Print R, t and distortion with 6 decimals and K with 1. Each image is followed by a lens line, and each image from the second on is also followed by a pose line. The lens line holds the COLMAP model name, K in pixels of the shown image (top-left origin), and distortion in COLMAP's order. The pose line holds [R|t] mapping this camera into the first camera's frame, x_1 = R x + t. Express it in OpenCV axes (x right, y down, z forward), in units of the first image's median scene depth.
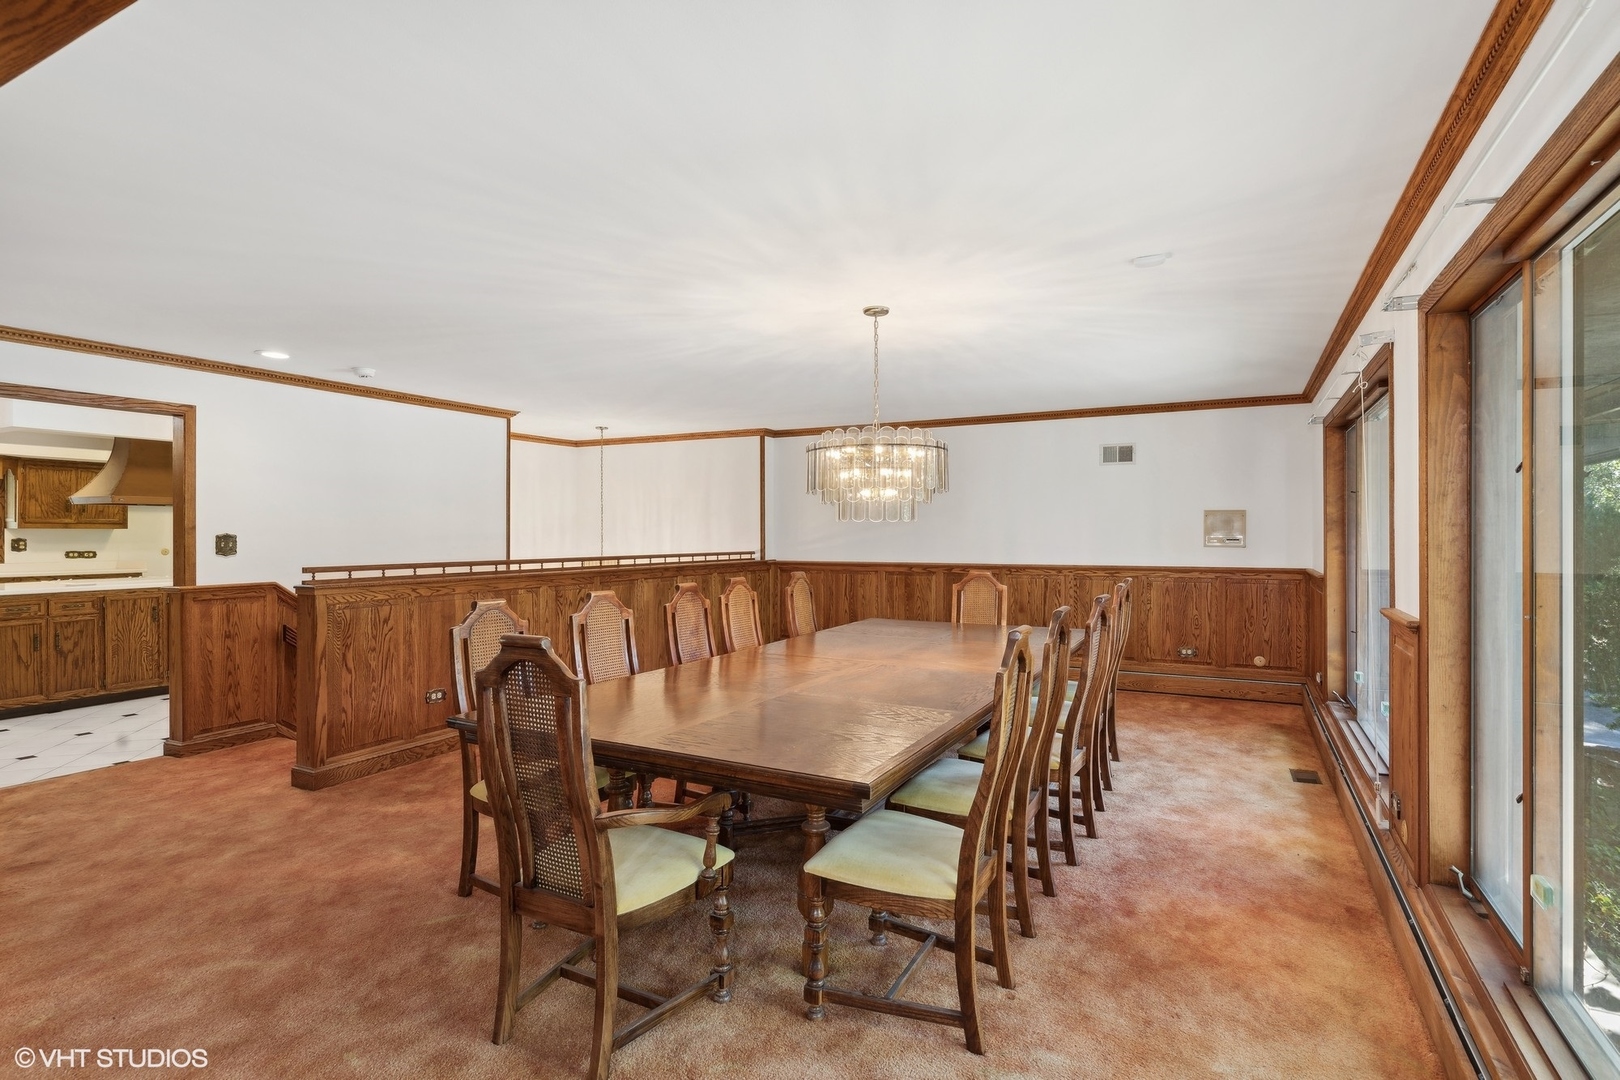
lens RADIAL K [[809.2, 0, 808.6], [0, 809.2, 532.9], [0, 0, 1]] dist [0.000712, 0.000193]
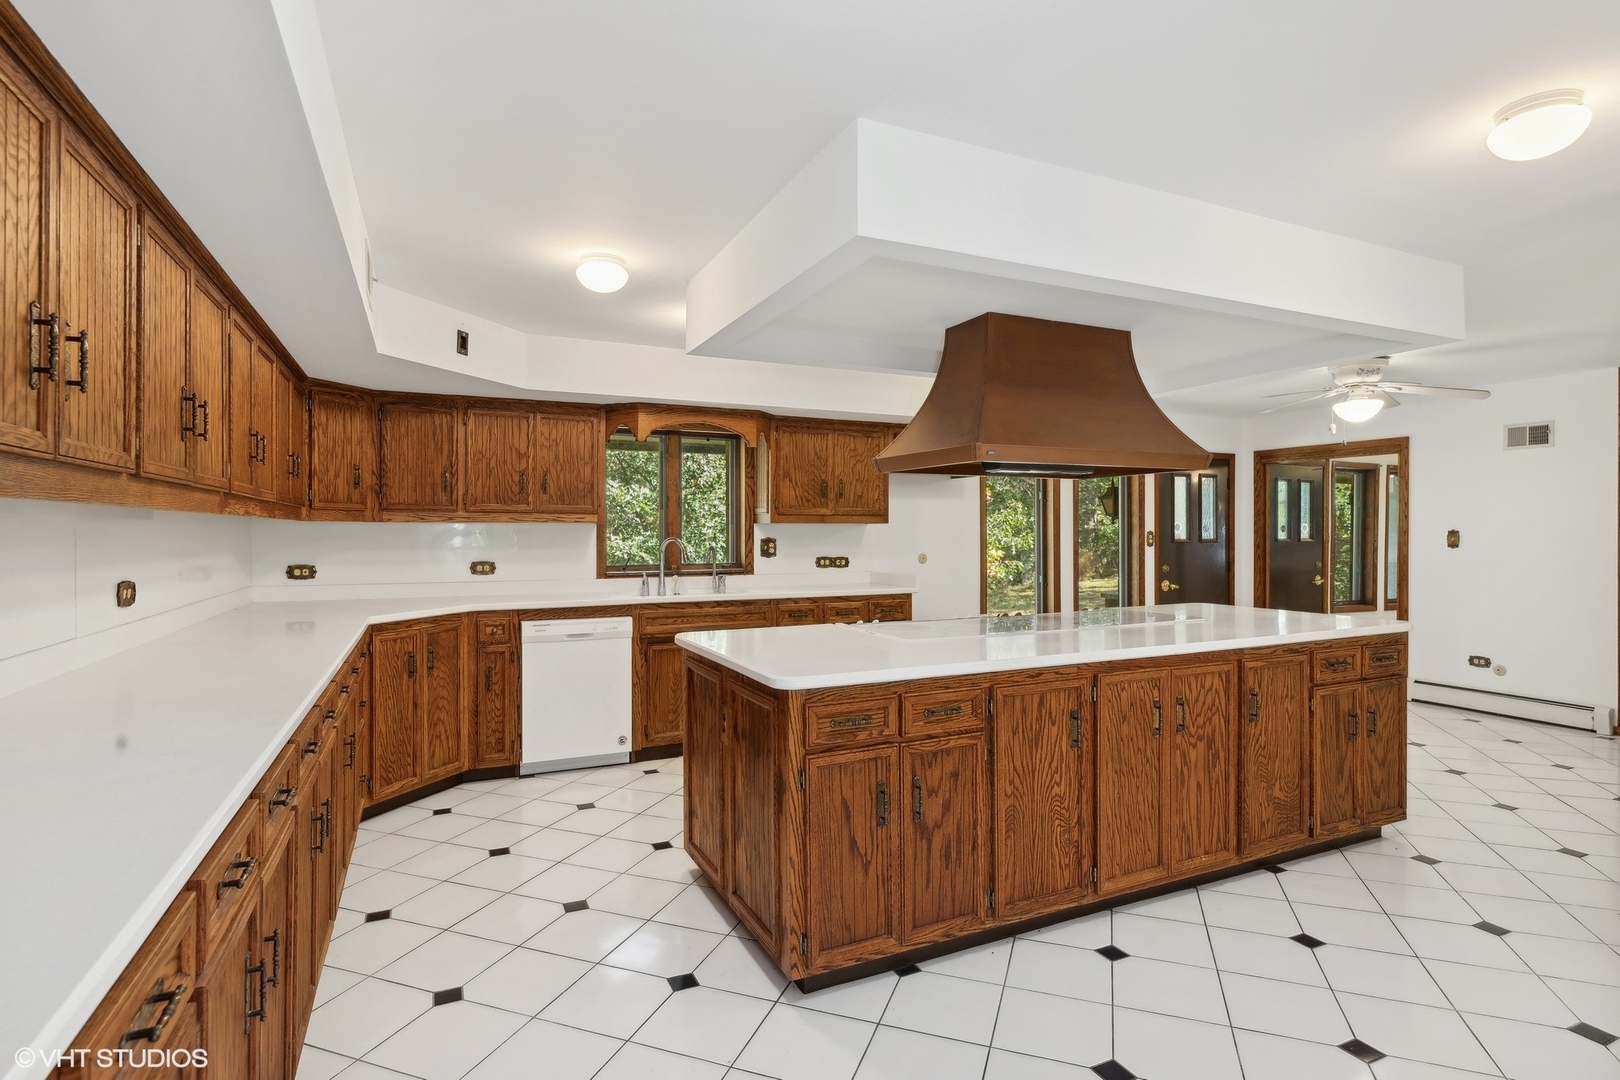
lens RADIAL K [[809.2, 0, 811.6], [0, 809.2, 537.2], [0, 0, 1]] dist [0.000712, 0.000193]
pose [[0.798874, 0.005053, -0.601478, -0.693030], [0.000700, 0.999956, 0.009329, -0.000179], [0.601498, -0.007874, 0.798835, 0.618015]]
